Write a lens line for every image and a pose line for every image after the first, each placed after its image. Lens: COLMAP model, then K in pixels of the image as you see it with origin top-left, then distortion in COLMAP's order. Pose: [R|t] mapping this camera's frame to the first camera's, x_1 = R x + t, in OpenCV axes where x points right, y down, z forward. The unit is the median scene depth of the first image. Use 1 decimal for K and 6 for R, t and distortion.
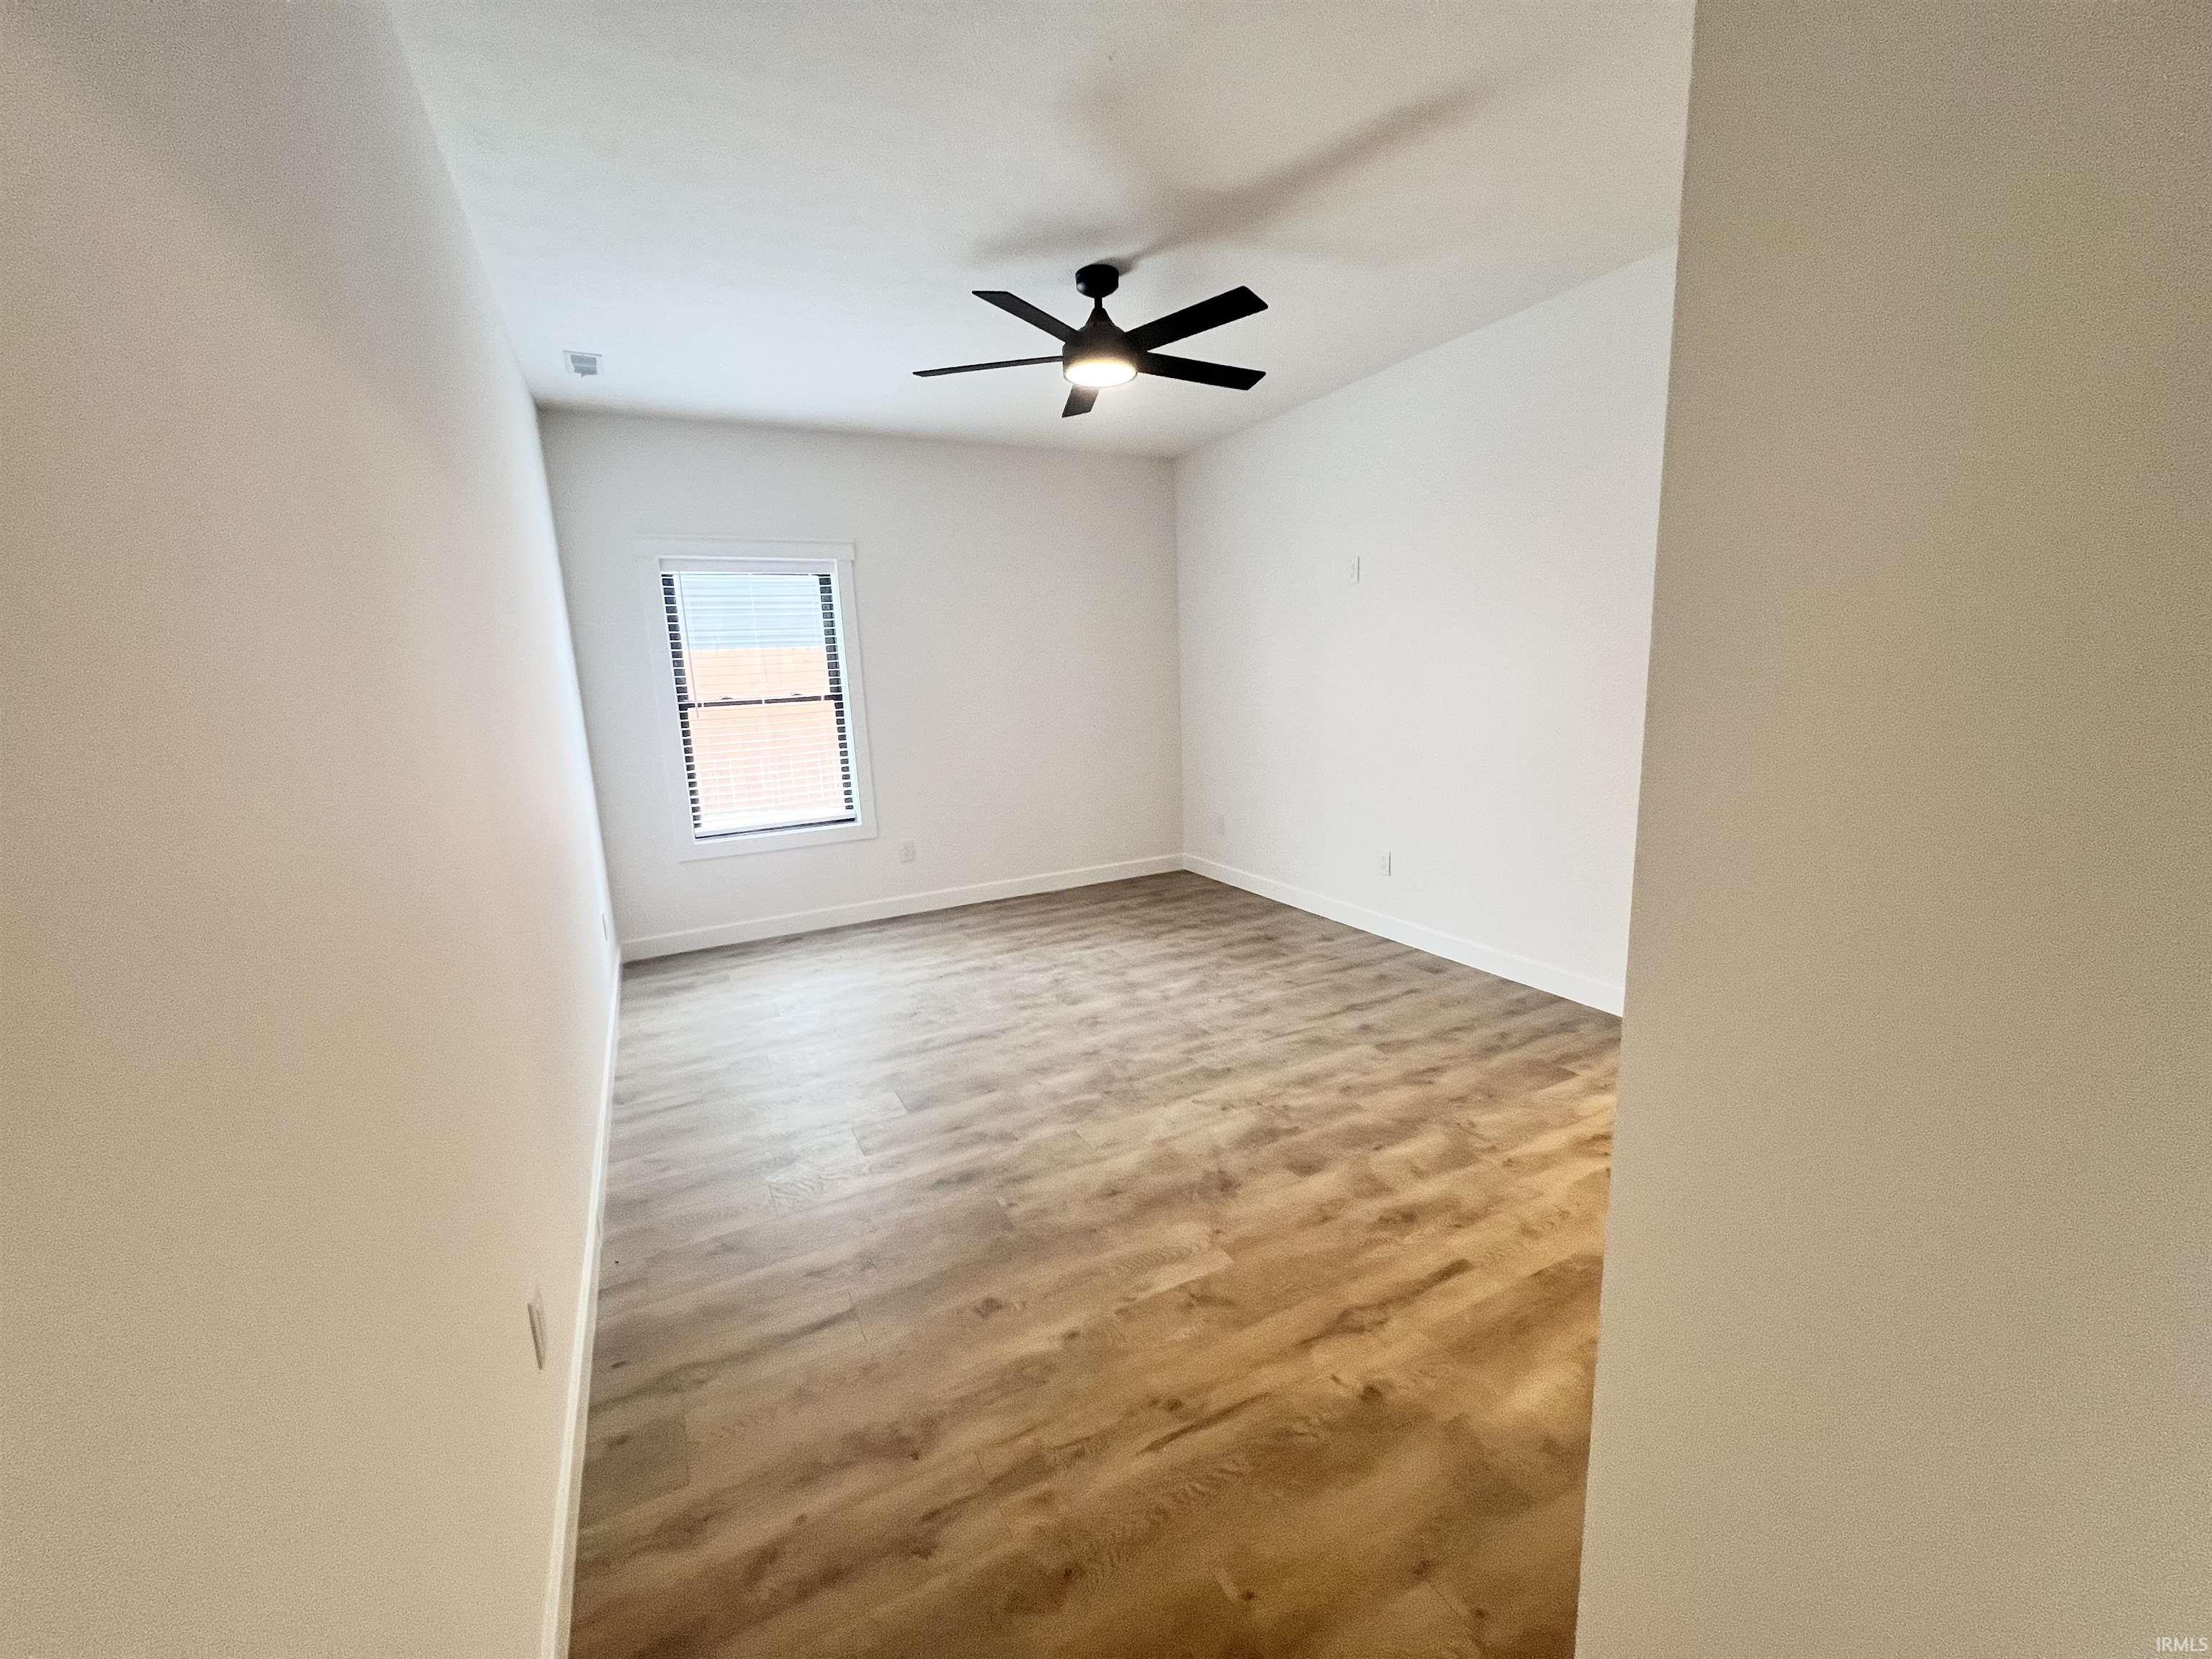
lens RADIAL K [[882.0, 0, 1107.7], [0, 882.0, 834.2], [0, 0, 1]] dist [0.001657, 0.000154]
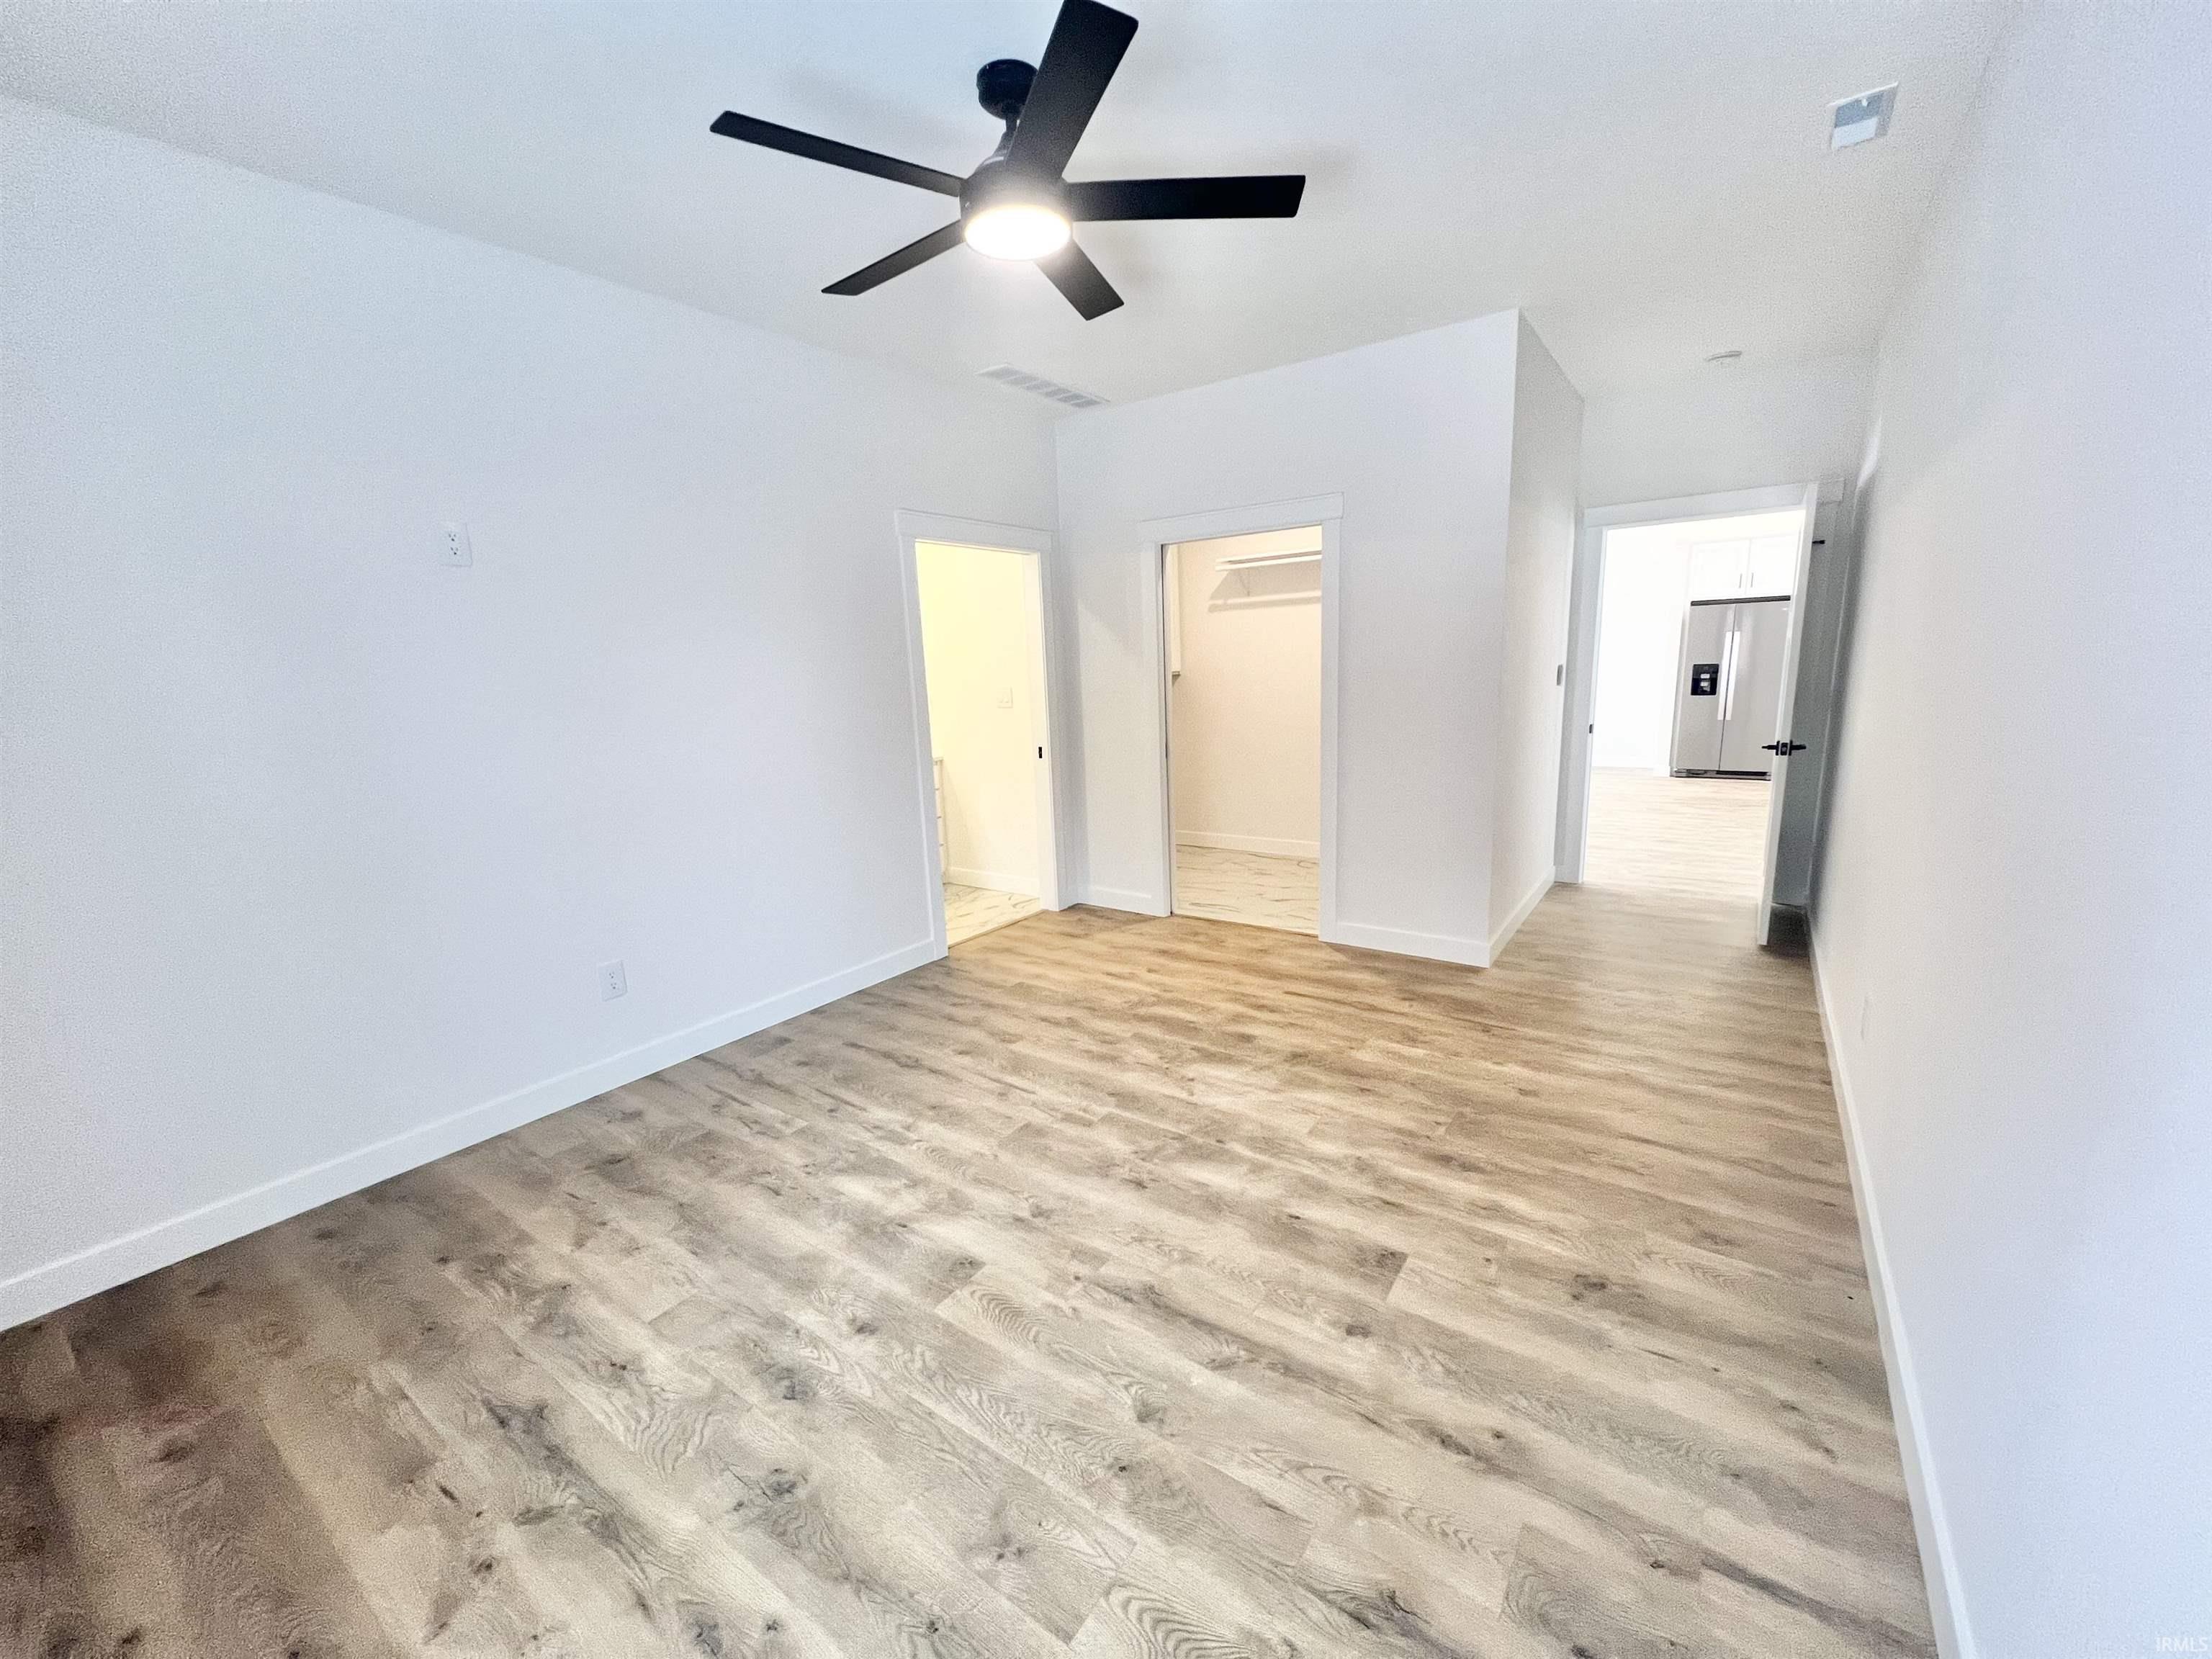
lens RADIAL K [[882.0, 0, 1113.2], [0, 882.0, 831.6], [0, 0, 1]] dist [0.001657, 0.000154]
pose [[-0.460908, -0.108986, 0.880730, -0.607004], [0.219113, 0.947729, 0.231944, -0.198829], [-0.859973, 0.299885, -0.412936, 1.194737]]
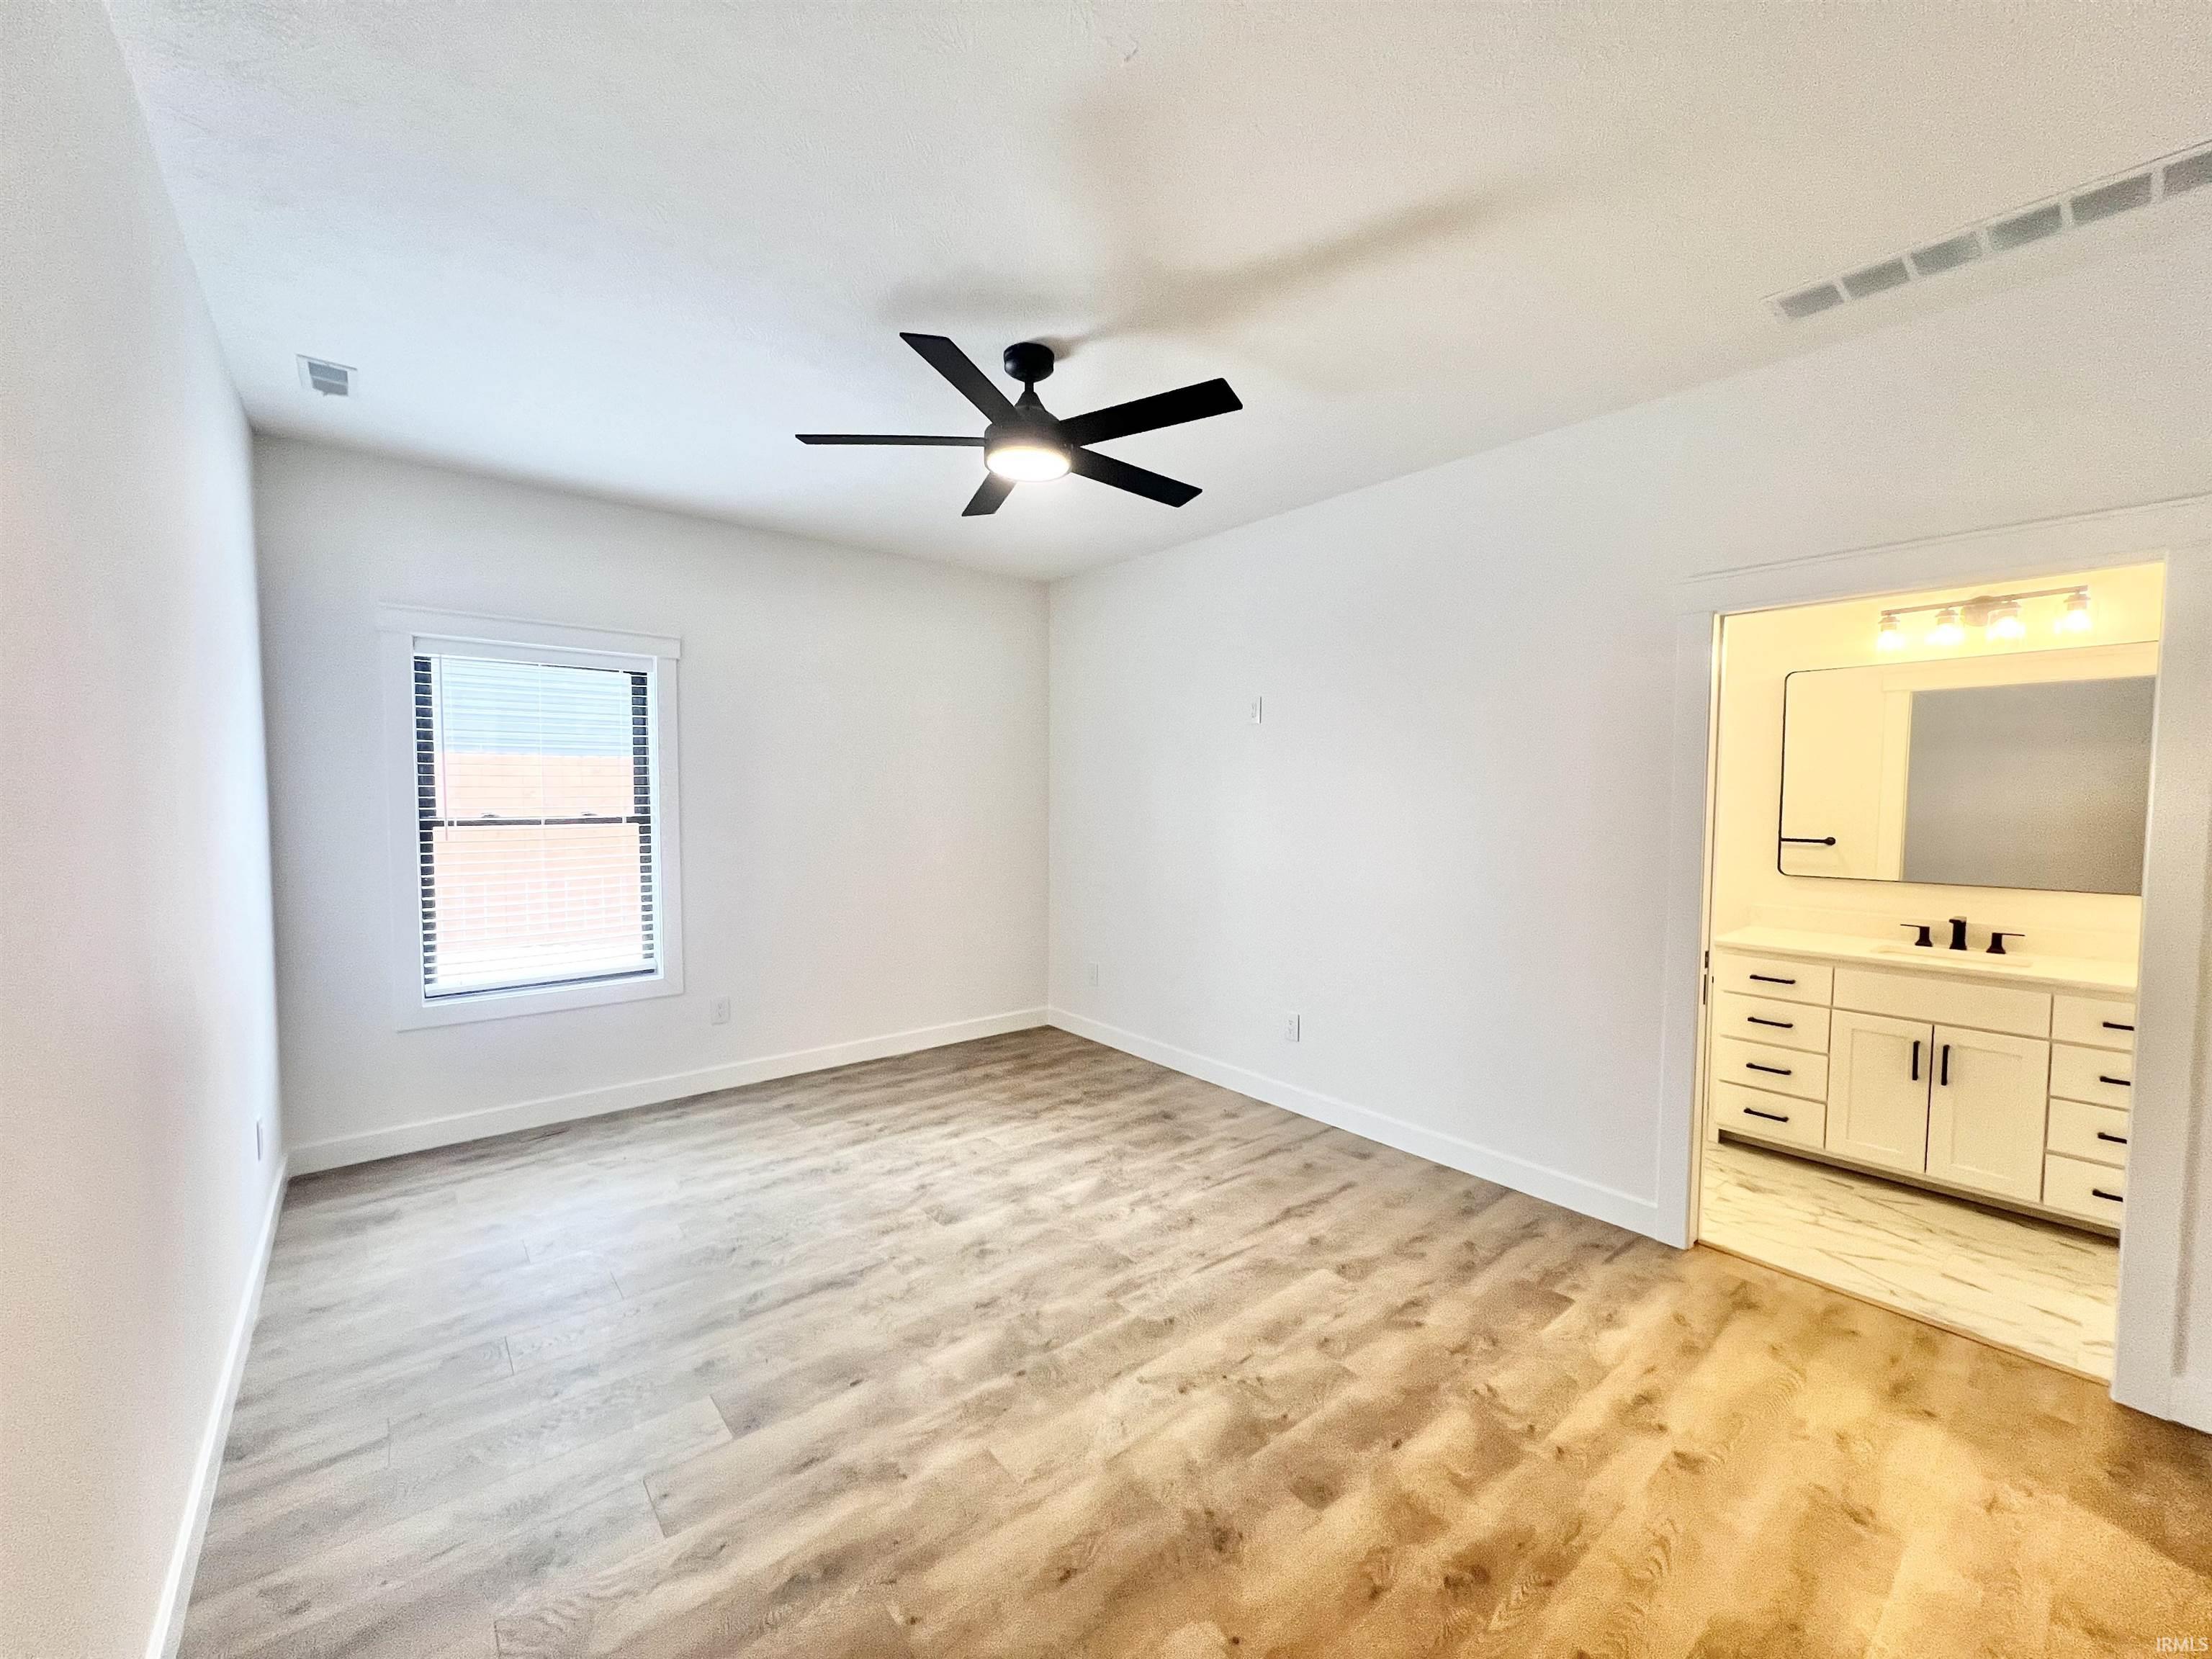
lens RADIAL K [[882.0, 0, 1104.8], [0, 882.0, 836.7], [0, 0, 1]] dist [0.001657, 0.000154]
pose [[0.977364, 0.035810, 0.208510, -0.089168], [-0.006268, 0.990039, -0.140652, -0.041362], [-0.211470, 0.136161, 0.967854, 0.185346]]
